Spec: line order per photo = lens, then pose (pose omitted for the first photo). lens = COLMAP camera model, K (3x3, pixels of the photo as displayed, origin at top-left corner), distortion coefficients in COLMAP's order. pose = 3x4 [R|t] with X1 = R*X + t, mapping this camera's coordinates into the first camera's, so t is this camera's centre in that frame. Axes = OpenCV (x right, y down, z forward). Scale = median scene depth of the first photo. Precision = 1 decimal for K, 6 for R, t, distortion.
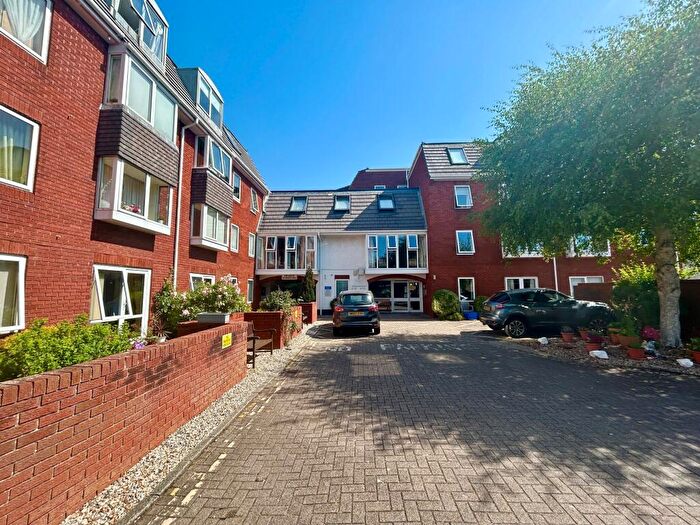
lens RADIAL K [[278.7, 0, 350.0], [0, 278.7, 262.5], [0, 0, 1]] dist [-0.012102, 0.000261]
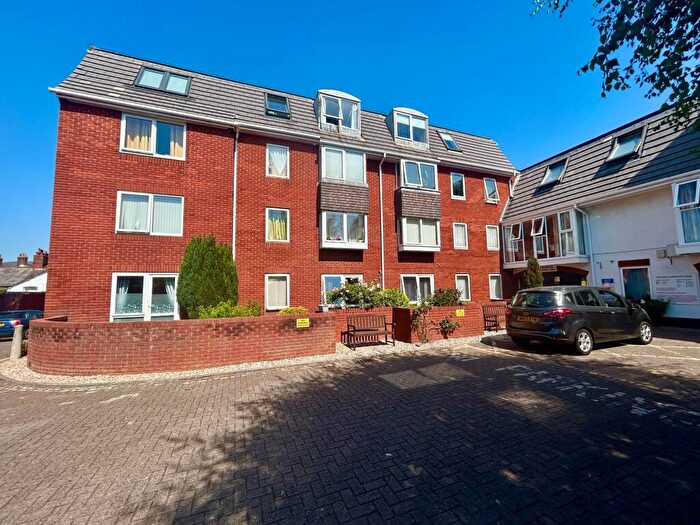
lens RADIAL K [[278.5, 0, 350.0], [0, 278.5, 262.5], [0, 0, 1]] dist [-0.000994, -0.000021]
pose [[0.394328, -0.086602, -0.914880, 0.411946], [0.106296, 0.993166, -0.048197, 0.019451], [0.912801, -0.078242, 0.400839, 0.242890]]
